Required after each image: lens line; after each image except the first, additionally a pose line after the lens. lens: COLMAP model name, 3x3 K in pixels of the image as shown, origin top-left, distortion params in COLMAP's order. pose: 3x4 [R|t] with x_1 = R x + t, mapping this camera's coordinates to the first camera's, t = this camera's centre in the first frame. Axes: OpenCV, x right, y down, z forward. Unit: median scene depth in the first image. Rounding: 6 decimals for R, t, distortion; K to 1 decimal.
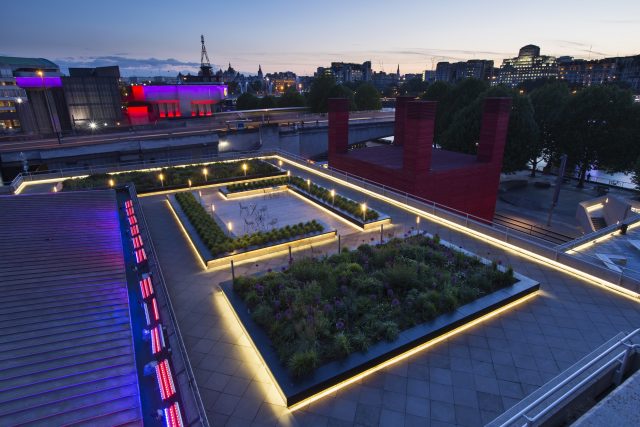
lens RADIAL K [[361.7, 0, 320.2], [0, 361.7, 211.5], [0, 0, 1]] dist [0.012136, -0.001374]
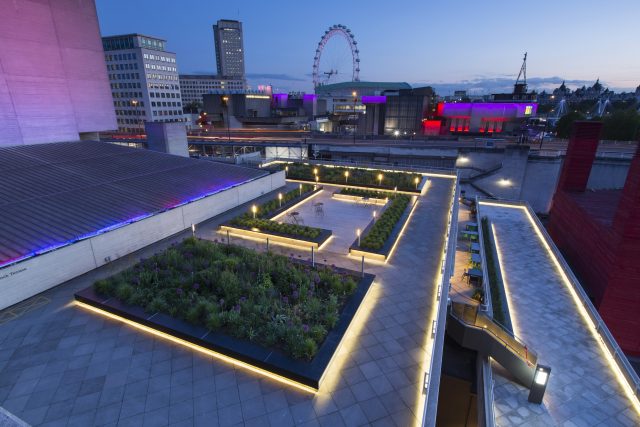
lens RADIAL K [[323.8, 0, 318.9], [0, 323.8, 213.3], [0, 0, 1]] dist [-0.001215, 0.002385]
pose [[0.593684, 0.270765, -0.757777, 0.228708], [-0.274716, 0.953313, 0.125405, -0.045560], [0.756354, 0.133722, 0.640349, 0.125346]]
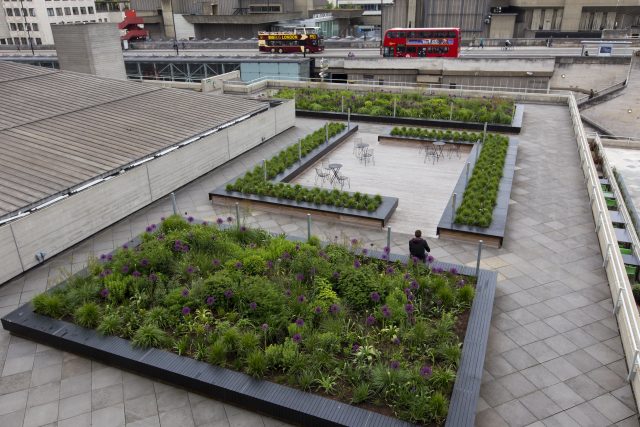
lens RADIAL K [[499.4, 0, 318.7], [0, 499.4, 213.6], [0, 0, 1]] dist [0.003609, -0.005186]
pose [[0.612009, 0.322674, -0.722029, 0.187862], [-0.252448, 0.944923, 0.208304, -0.034195], [0.749476, 0.054790, 0.659760, 0.109266]]
